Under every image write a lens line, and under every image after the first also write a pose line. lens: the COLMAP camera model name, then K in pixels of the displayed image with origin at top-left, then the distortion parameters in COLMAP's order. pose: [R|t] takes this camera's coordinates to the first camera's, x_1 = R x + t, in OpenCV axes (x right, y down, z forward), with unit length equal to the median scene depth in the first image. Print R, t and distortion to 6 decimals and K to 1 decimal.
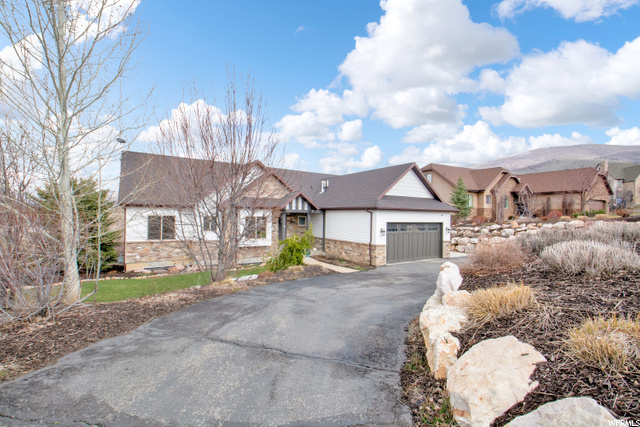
lens RADIAL K [[291.4, 0, 323.9], [0, 291.4, 209.7], [0, 0, 1]] dist [-0.026221, -0.005503]
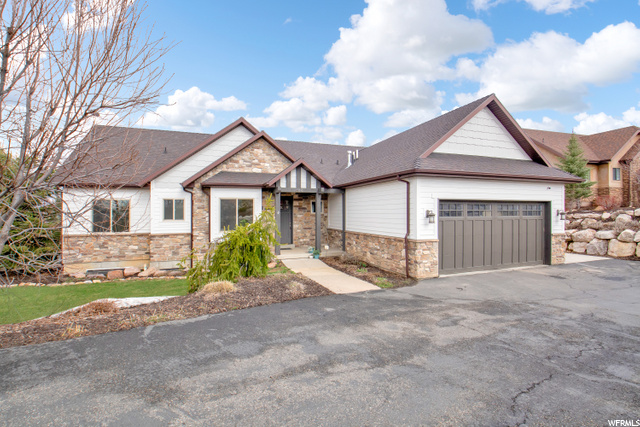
lens RADIAL K [[291.4, 0, 316.1], [0, 291.4, 213.1], [0, 0, 1]] dist [-0.026221, -0.005503]
pose [[0.967172, -0.021121, -0.253244, 0.114701], [0.025864, 0.999547, 0.015413, 0.048524], [0.252803, -0.021457, 0.967280, 0.362712]]
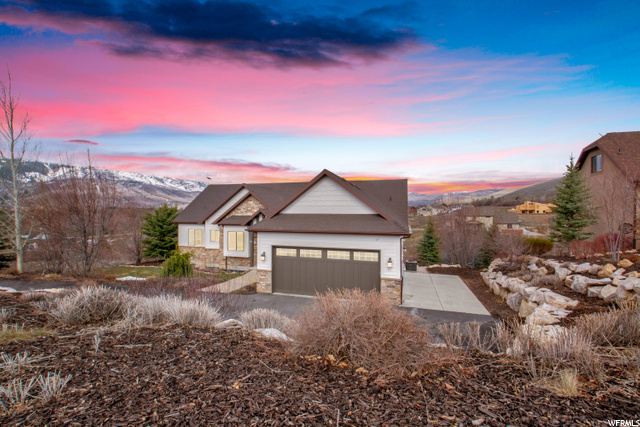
lens RADIAL K [[291.4, 0, 334.4], [0, 291.4, 218.0], [0, 0, 1]] dist [-0.026221, -0.005503]
pose [[0.659339, 0.004260, -0.751833, 0.876387], [0.011532, 0.999809, 0.015778, -0.044837], [0.751757, -0.019073, 0.659164, 0.494312]]
